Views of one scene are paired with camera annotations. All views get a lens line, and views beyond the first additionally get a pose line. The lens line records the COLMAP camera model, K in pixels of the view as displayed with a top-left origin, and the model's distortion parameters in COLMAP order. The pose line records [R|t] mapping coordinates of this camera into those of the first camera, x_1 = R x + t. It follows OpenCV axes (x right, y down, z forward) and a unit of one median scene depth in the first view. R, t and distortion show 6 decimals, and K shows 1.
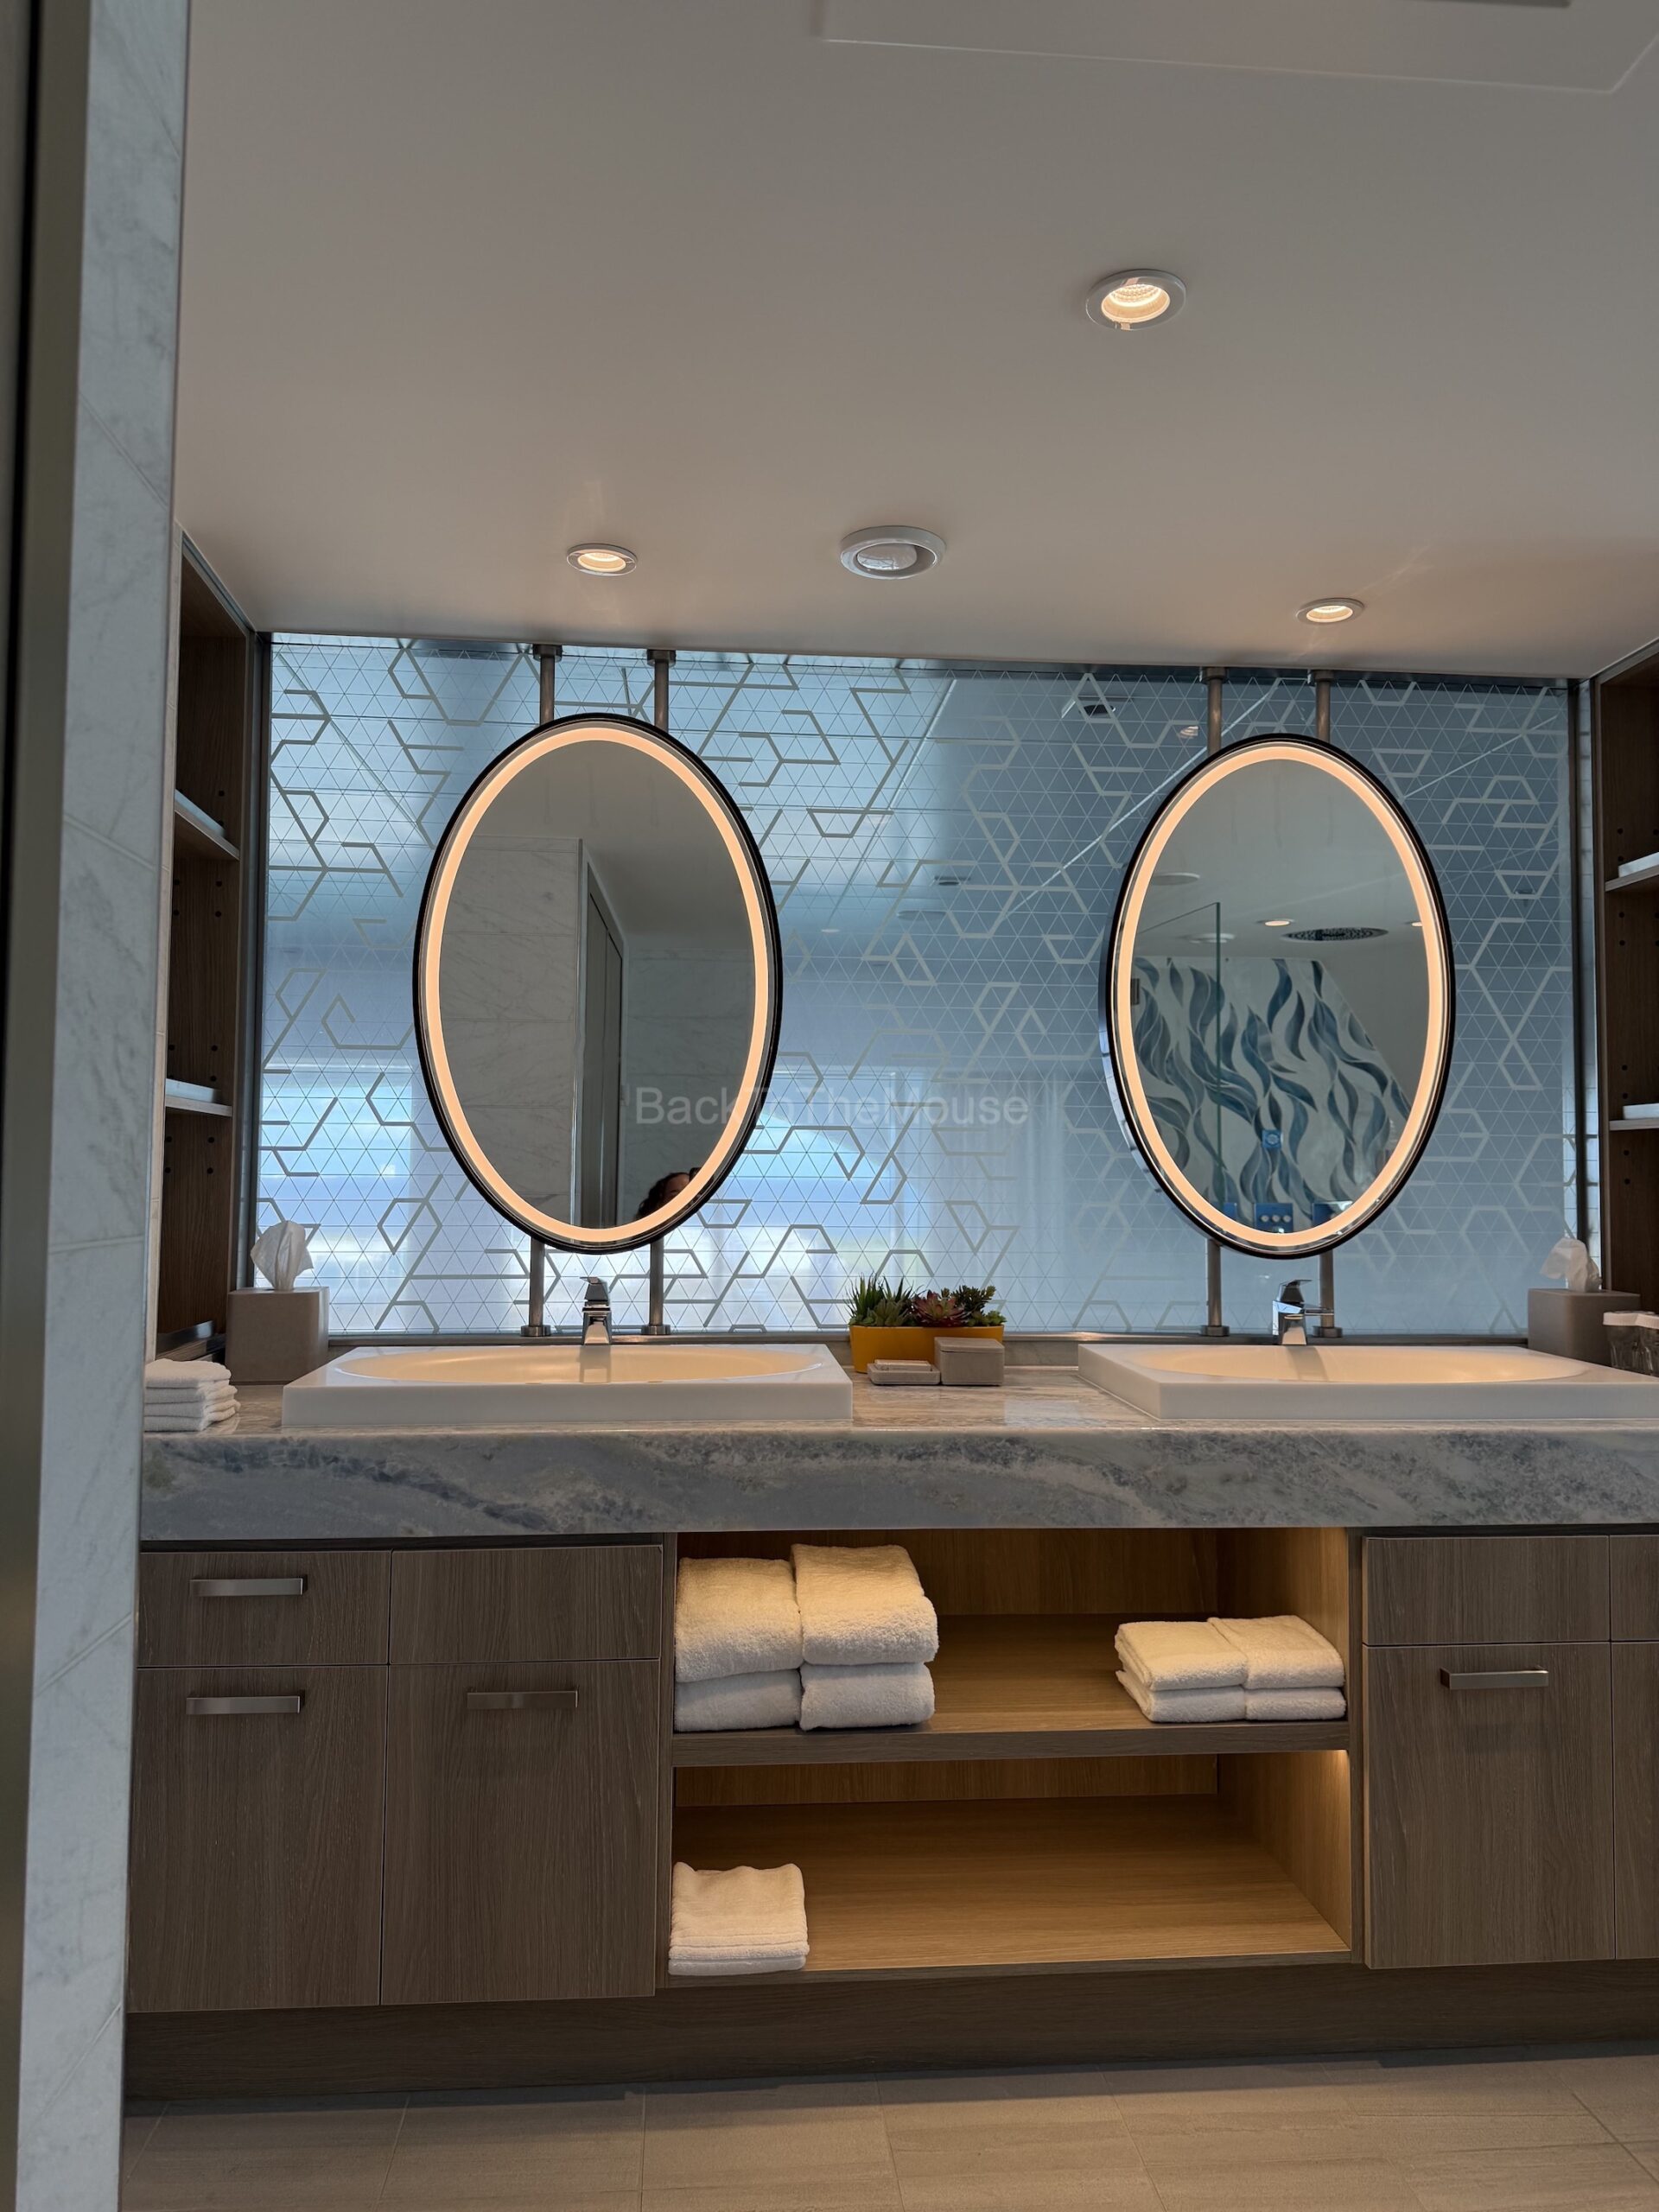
lens RADIAL K [[1580.8, 0, 830.1], [0, 1580.8, 1112.6], [0, 0, 1]] dist [0.004309, -0.007952]
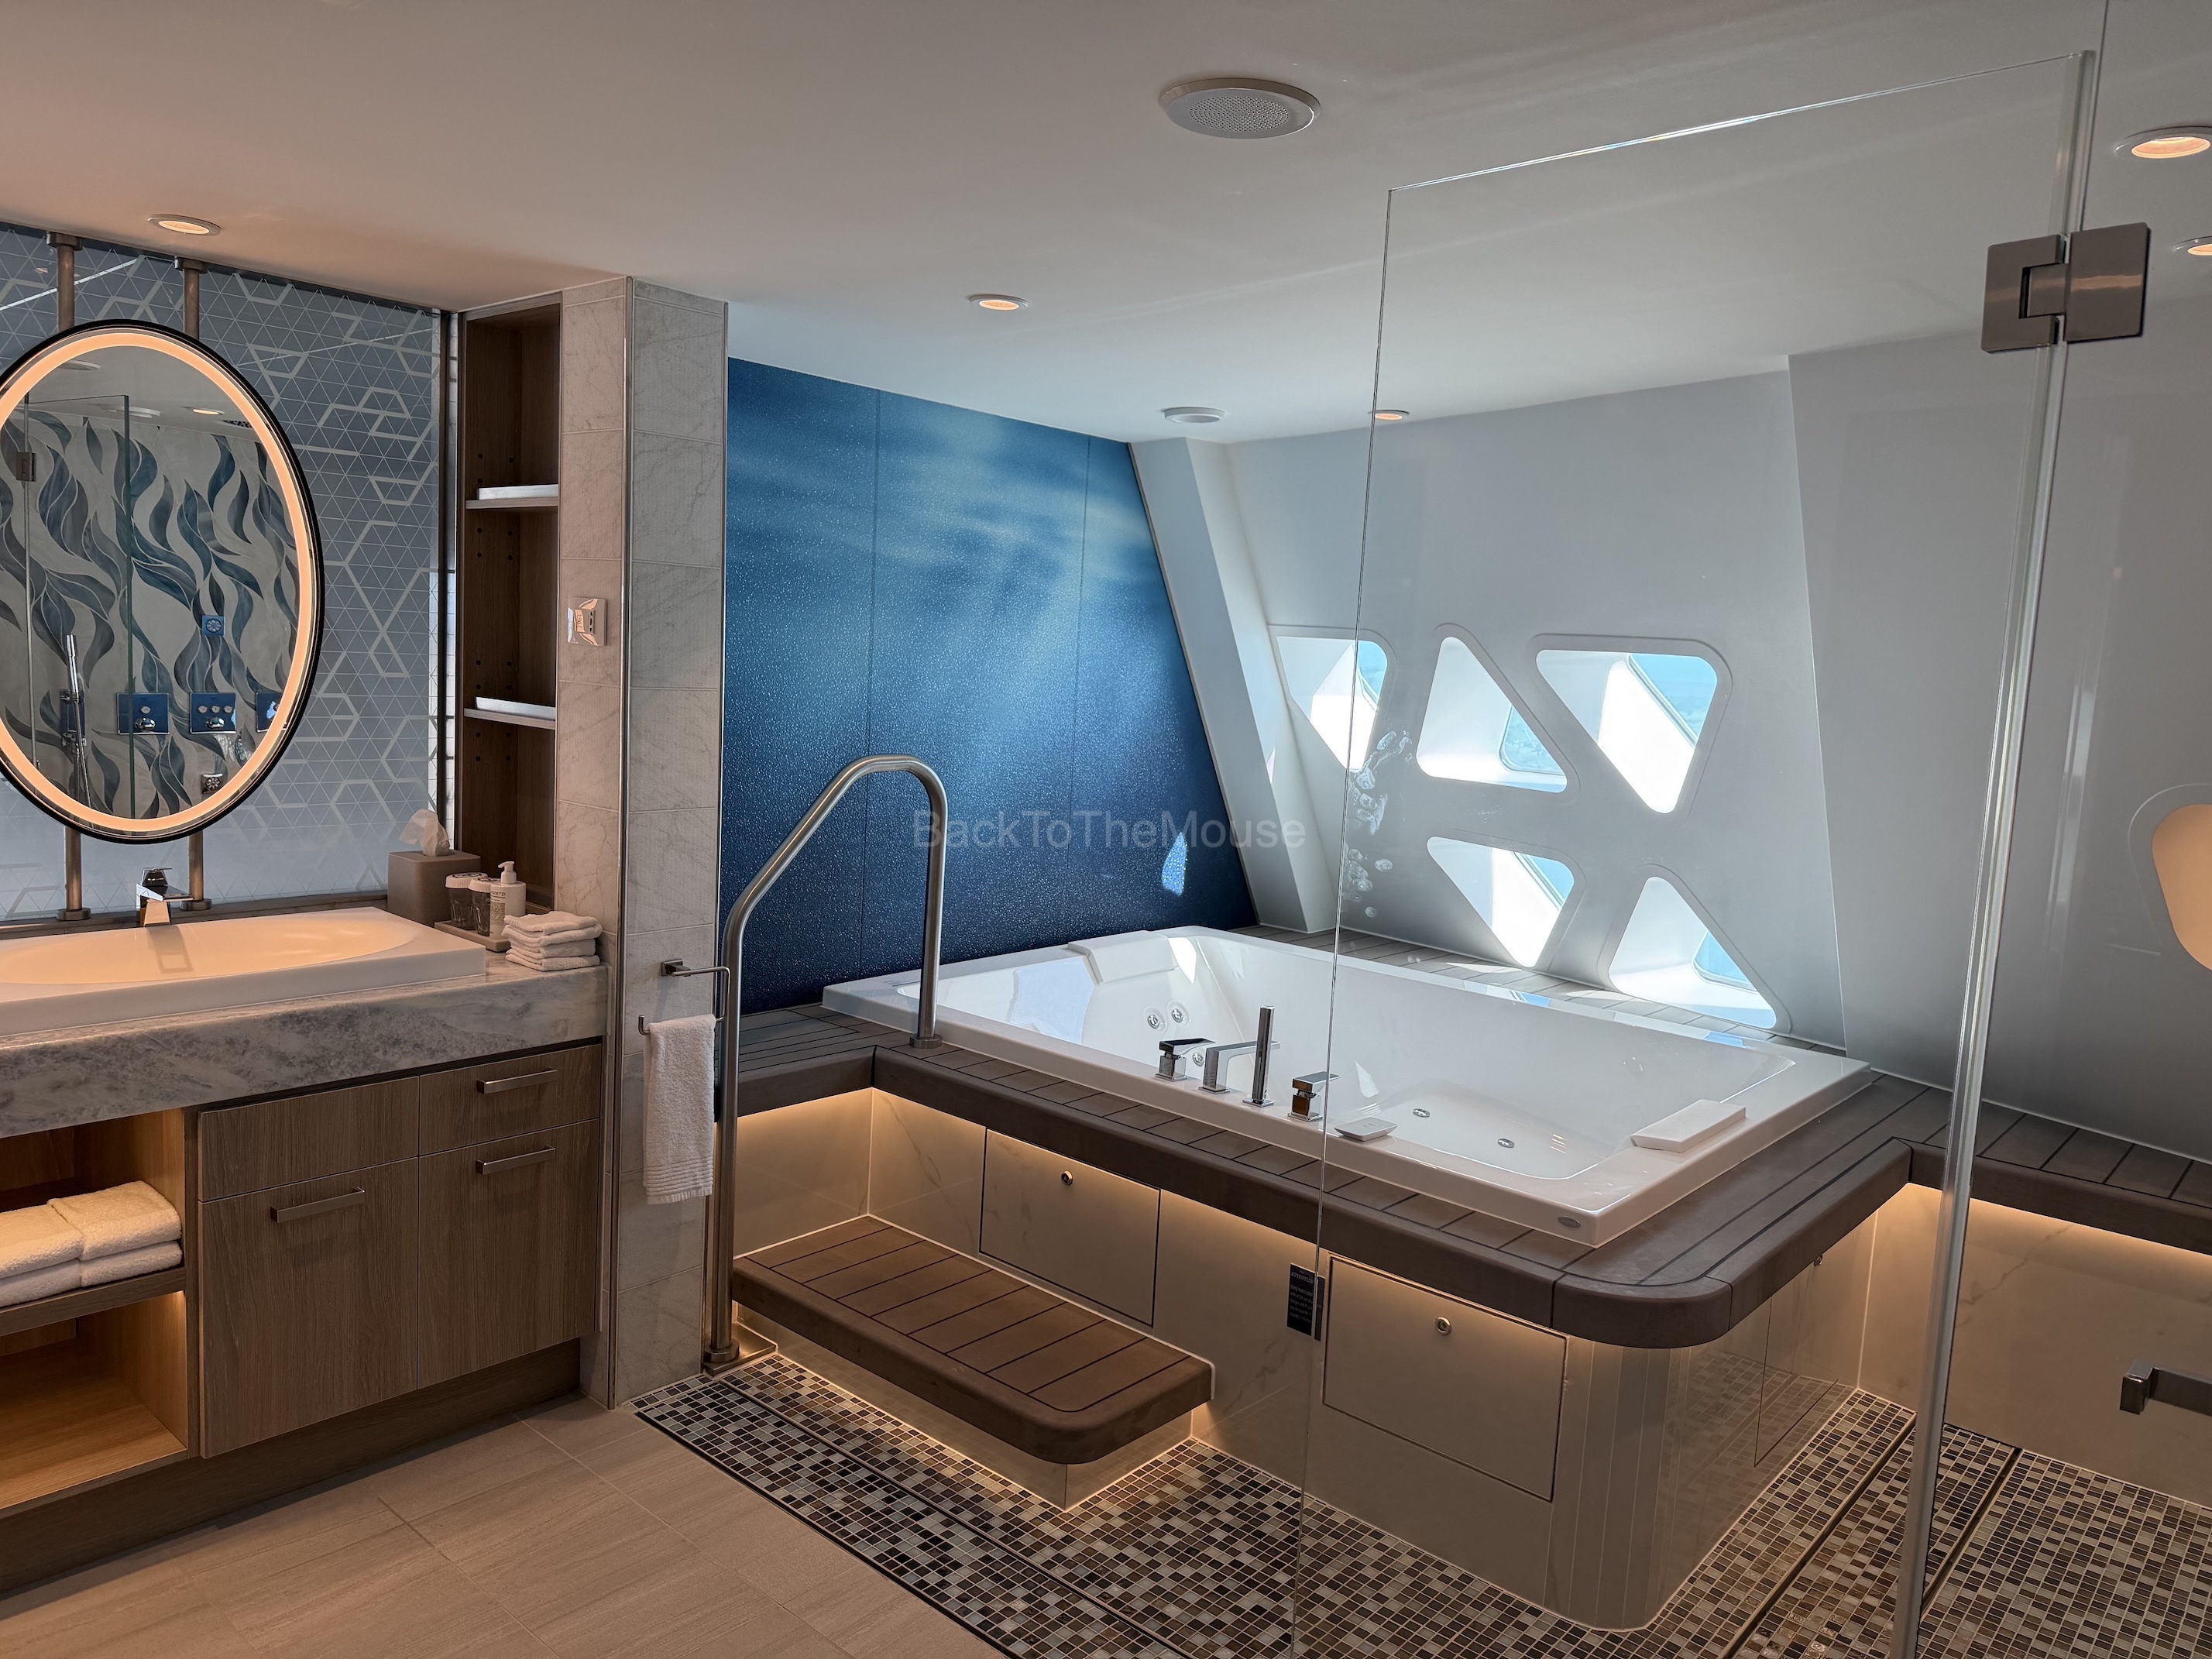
lens RADIAL K [[1580.8, 0, 1087.2], [0, 1580.8, 815.8], [0, 0, 1]] dist [0.004309, -0.007952]
pose [[0.737724, -0.047115, 0.673456, 0.037760], [-0.078031, 0.984925, 0.154383, -0.136358], [-0.670577, -0.166442, 0.722927, -0.182792]]
